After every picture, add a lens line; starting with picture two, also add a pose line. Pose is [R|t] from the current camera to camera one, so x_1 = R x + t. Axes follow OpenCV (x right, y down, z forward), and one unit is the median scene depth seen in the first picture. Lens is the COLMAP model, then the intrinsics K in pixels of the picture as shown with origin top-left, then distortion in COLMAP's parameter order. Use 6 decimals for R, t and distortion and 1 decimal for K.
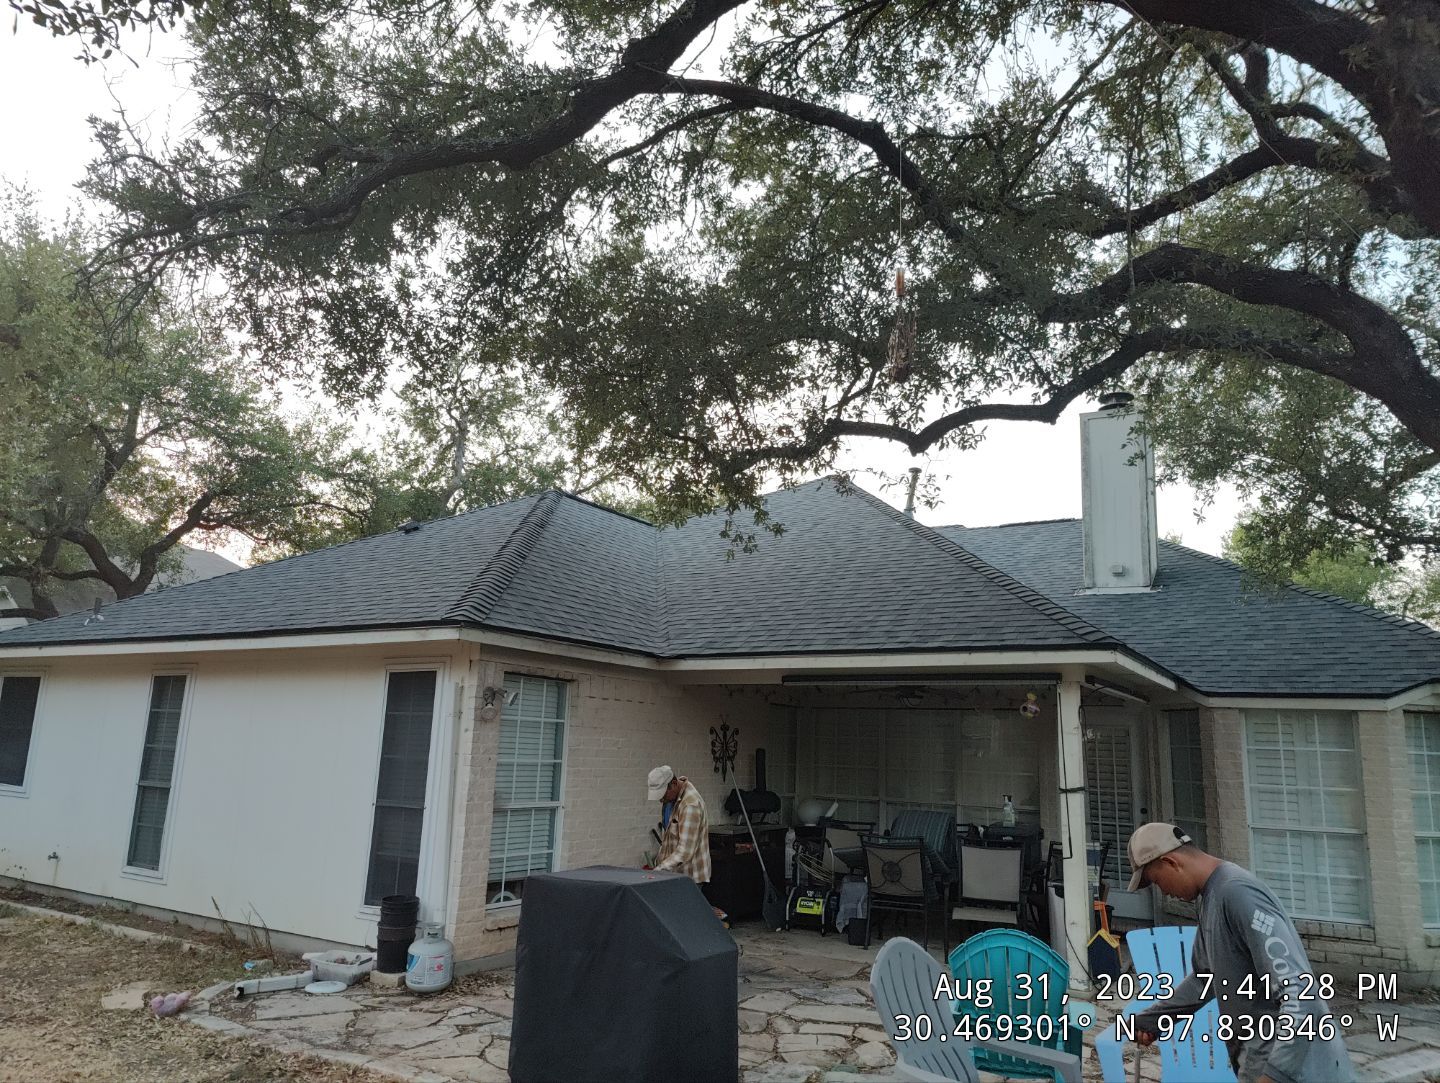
lens RADIAL K [[1020.9, 0, 727.9], [0, 1020.9, 536.7], [0, 0, 1]] dist [0.049902, -0.047475]
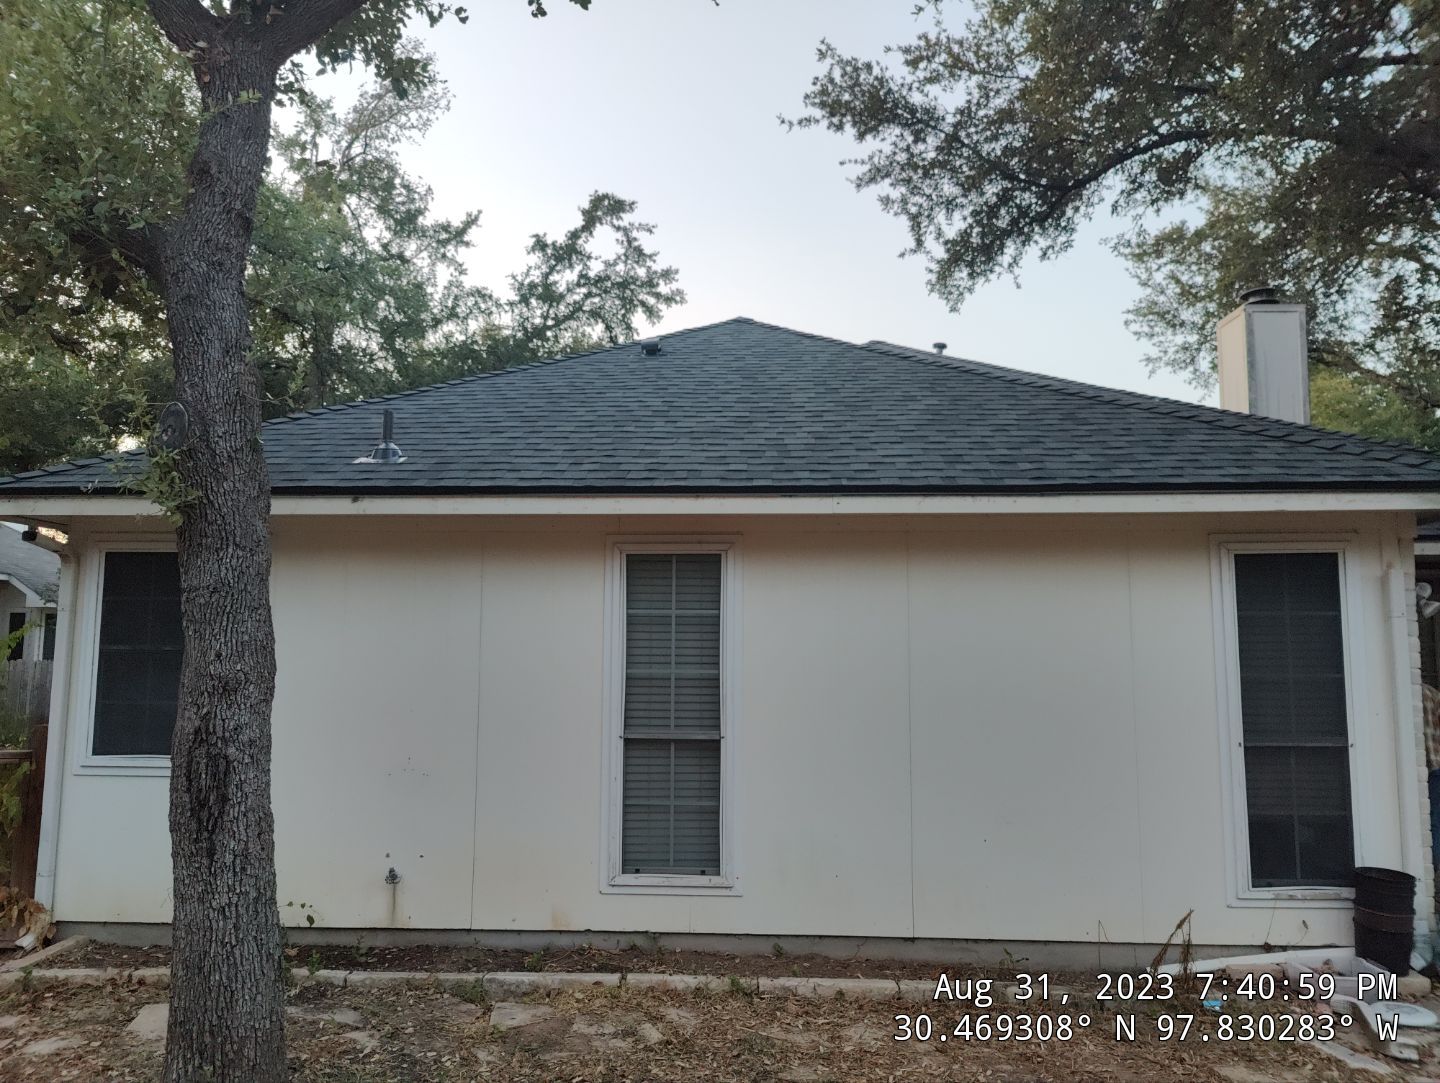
lens RADIAL K [[1020.9, 0, 727.9], [0, 1020.9, 536.7], [0, 0, 1]] dist [0.049902, -0.047475]
pose [[0.871892, 0.020944, 0.489251, -0.841574], [-0.074297, 0.993177, 0.089888, 0.073924], [-0.484030, -0.114723, 0.867499, 0.503008]]
